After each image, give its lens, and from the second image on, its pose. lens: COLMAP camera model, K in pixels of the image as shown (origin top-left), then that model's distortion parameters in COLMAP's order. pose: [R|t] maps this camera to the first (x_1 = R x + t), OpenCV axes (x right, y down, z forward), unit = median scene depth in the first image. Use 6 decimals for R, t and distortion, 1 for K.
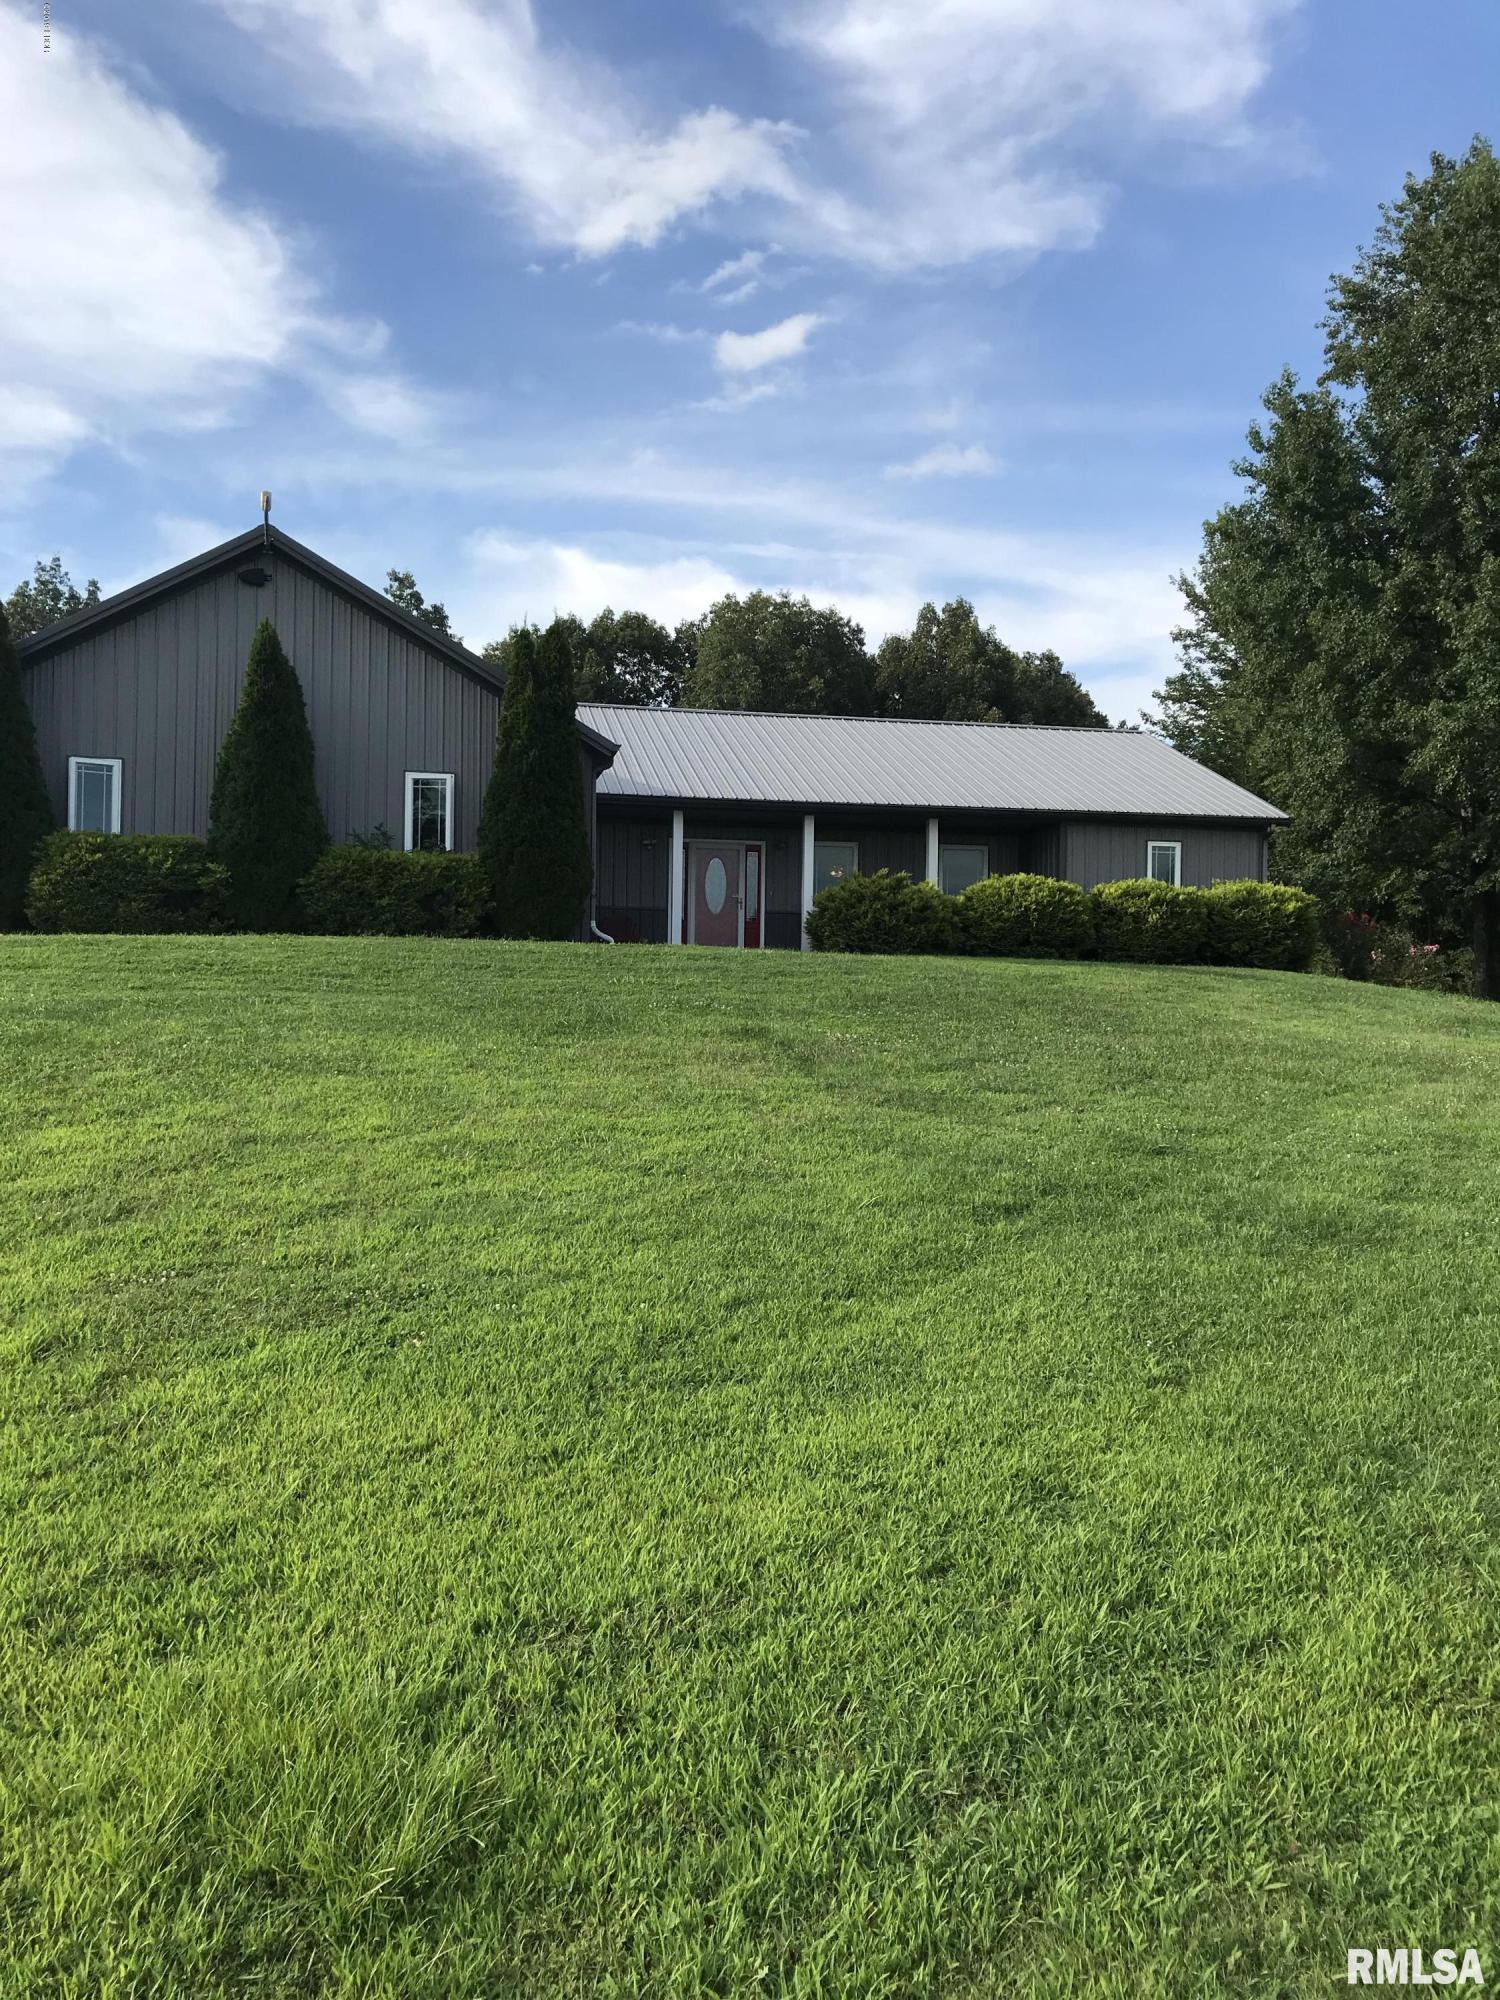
lens RADIAL K [[1626.0, 0, 750.0], [0, 1626.0, 1000.0], [0, 0, 1]] dist [0.108744, -0.143768]
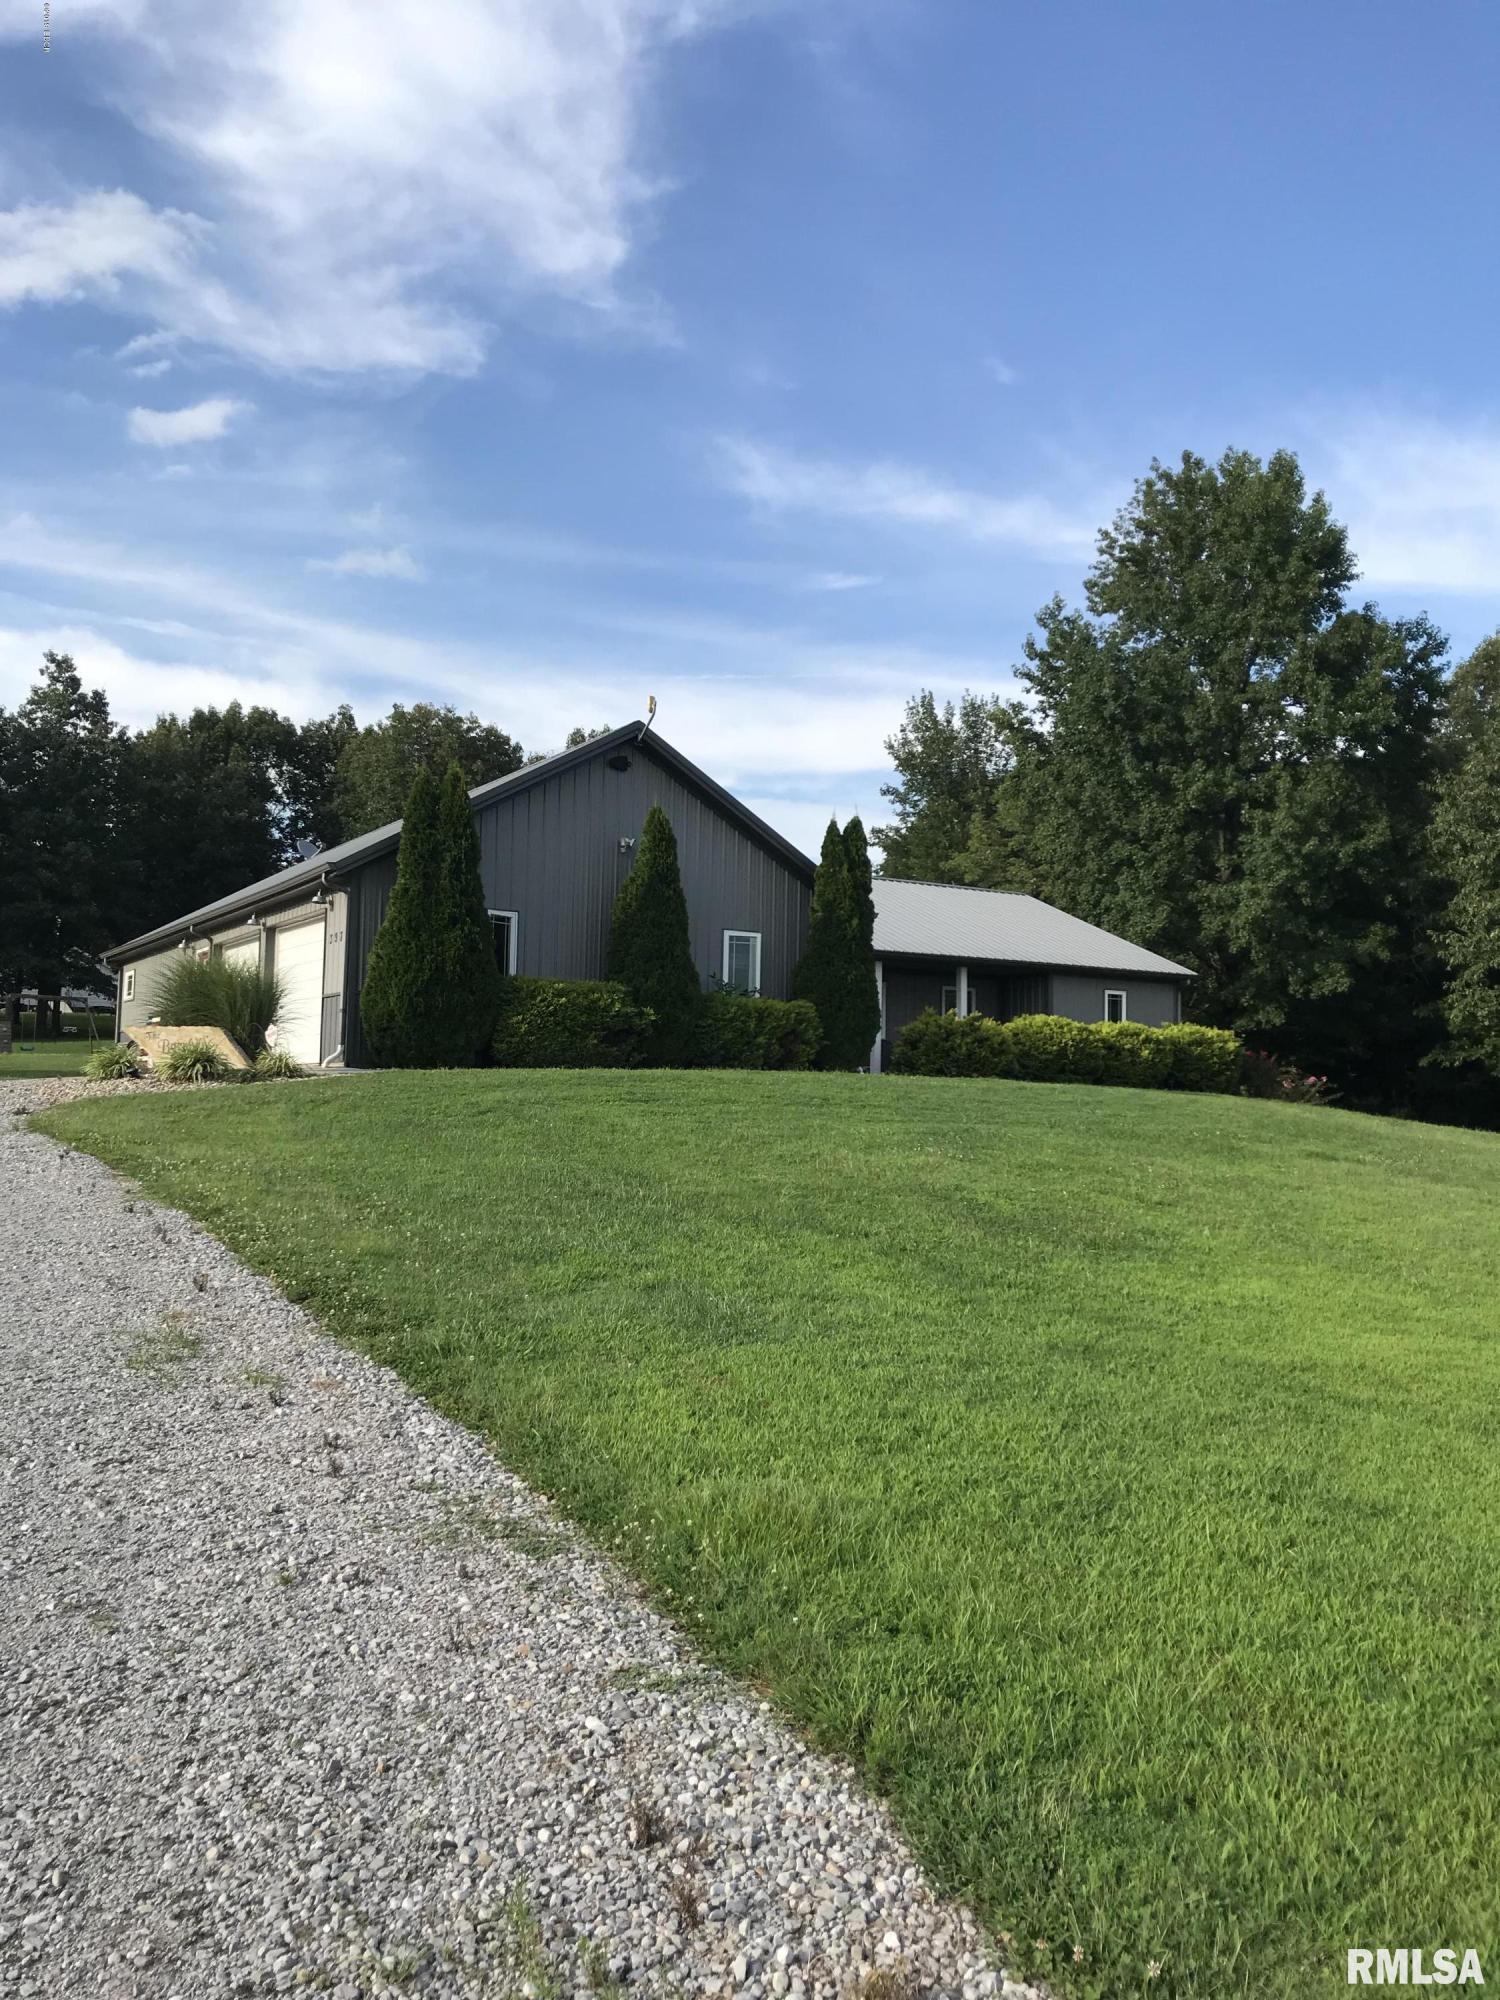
lens RADIAL K [[1645.4, 0, 750.0], [0, 1645.4, 1000.0], [0, 0, 1]] dist [-0.079456, -0.003429]
pose [[0.927484, 0.026280, 0.372939, -0.168707], [-0.005106, 0.998324, -0.057649, -0.005996], [-0.373829, 0.051564, 0.926063, -0.013102]]
